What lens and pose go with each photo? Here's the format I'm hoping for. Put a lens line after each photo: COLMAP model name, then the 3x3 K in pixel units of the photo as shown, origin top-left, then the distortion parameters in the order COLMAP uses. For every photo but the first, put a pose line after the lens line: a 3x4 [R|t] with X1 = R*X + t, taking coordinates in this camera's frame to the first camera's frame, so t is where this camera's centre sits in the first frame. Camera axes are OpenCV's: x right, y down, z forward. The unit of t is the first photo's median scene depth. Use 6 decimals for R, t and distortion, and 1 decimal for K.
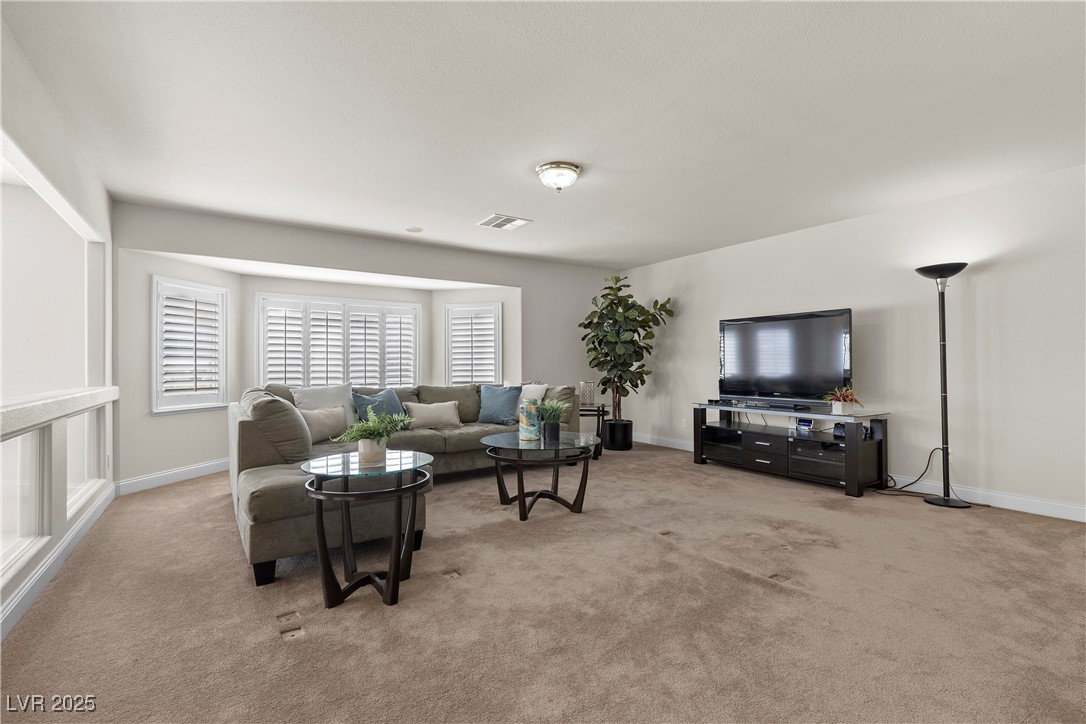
lens RADIAL K [[491.0, 0, 546.3], [0, 491.0, 363.2], [0, 0, 1]] dist [0.009892, -0.002224]
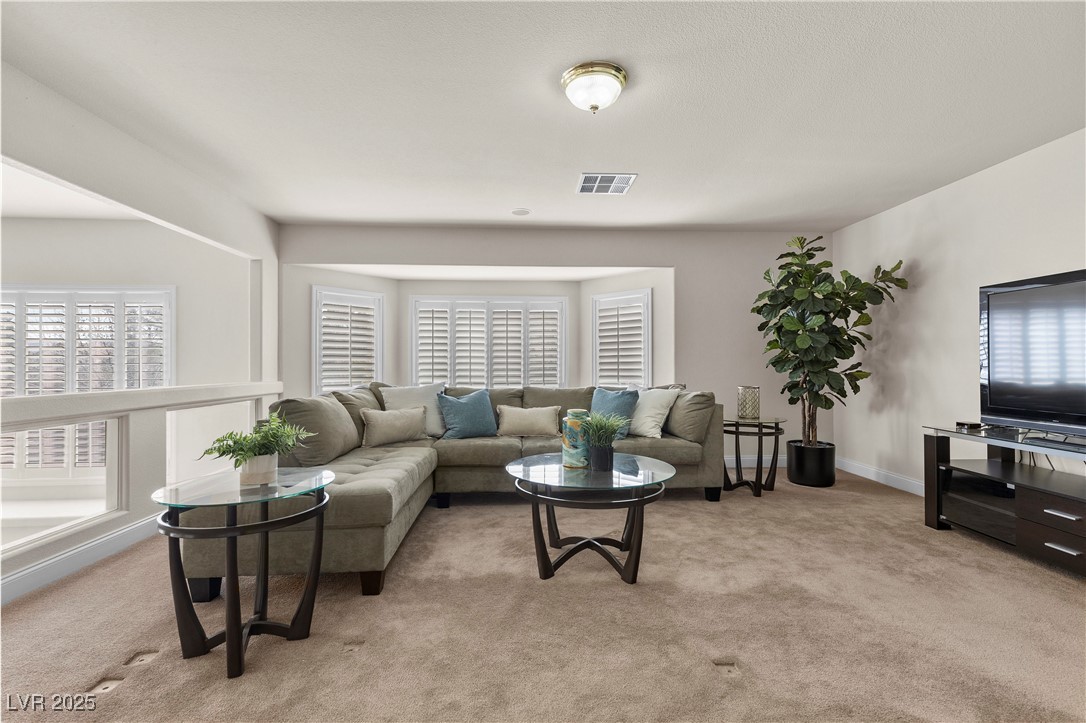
lens RADIAL K [[491.0, 0, 537.7], [0, 491.0, 363.0], [0, 0, 1]] dist [0.009892, -0.002224]
pose [[0.864708, -0.000465, -0.502275, 0.193173], [0.001129, 0.999999, 0.001018, 0.001499], [0.502274, -0.001448, 0.864707, 0.231777]]
